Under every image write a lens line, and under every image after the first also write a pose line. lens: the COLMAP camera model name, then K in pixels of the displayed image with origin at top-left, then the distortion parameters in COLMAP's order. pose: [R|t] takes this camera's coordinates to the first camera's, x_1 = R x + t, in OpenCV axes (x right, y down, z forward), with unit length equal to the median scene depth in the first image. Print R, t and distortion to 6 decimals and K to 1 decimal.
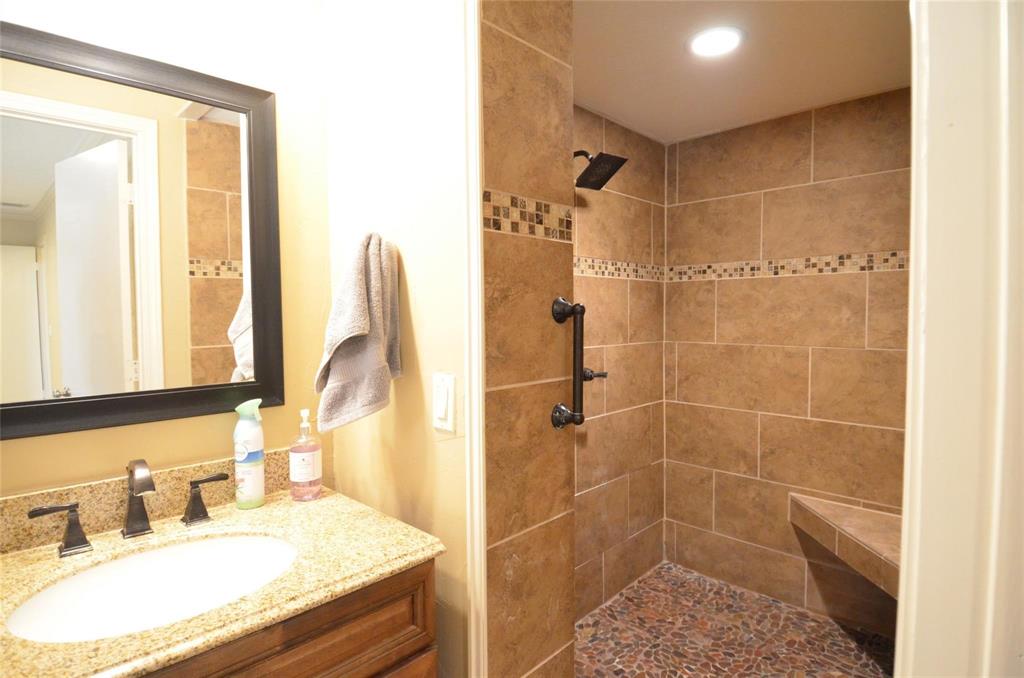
lens RADIAL K [[531.2, 0, 516.7], [0, 531.2, 337.9], [0, 0, 1]] dist [0.019939, -0.016684]
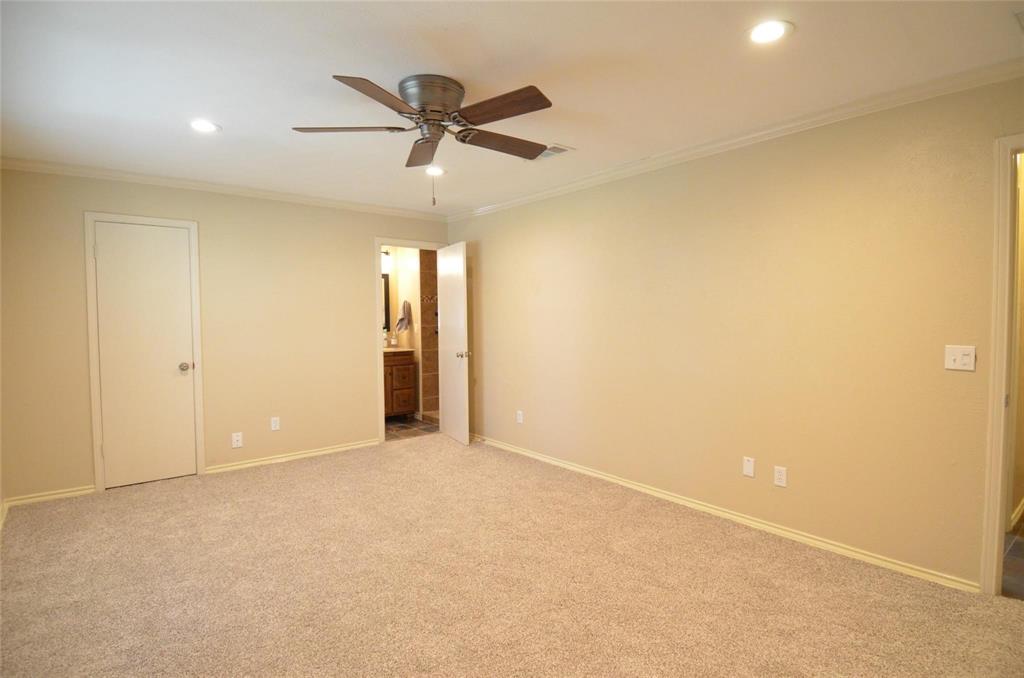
lens RADIAL K [[531.2, 0, 511.5], [0, 531.2, 338.7], [0, 0, 1]] dist [0.019939, -0.016684]
pose [[0.991739, 0.002969, -0.128240, 1.763919], [-0.001173, 0.999900, 0.014083, 0.149546], [0.128269, -0.013816, 0.991643, -5.014496]]
